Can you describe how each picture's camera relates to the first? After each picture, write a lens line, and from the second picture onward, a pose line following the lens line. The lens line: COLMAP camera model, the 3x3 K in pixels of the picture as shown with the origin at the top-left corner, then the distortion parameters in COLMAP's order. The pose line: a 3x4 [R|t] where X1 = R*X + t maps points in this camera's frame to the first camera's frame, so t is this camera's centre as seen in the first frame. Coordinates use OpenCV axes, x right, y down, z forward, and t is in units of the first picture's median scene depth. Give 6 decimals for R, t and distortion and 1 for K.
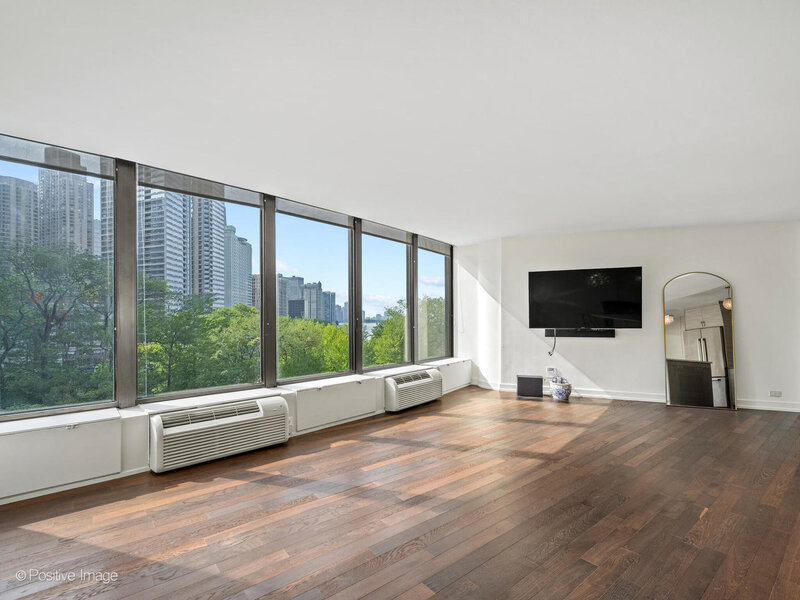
lens RADIAL K [[385.4, 0, 398.7], [0, 385.4, 318.8], [0, 0, 1]] dist [0.002289, 0.000180]
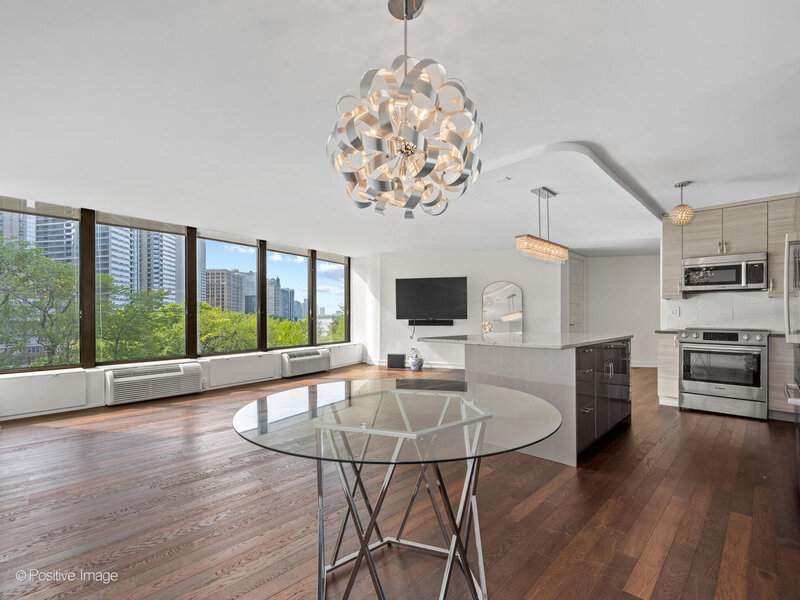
lens RADIAL K [[375.1, 0, 401.8], [0, 375.1, 314.4], [0, 0, 1]] dist [-0.001504, -0.000535]
pose [[0.993039, 0.001738, 0.117771, 0.200813], [-0.001535, 0.999997, -0.001816, 0.009041], [-0.117774, 0.001623, 0.993039, -0.350694]]
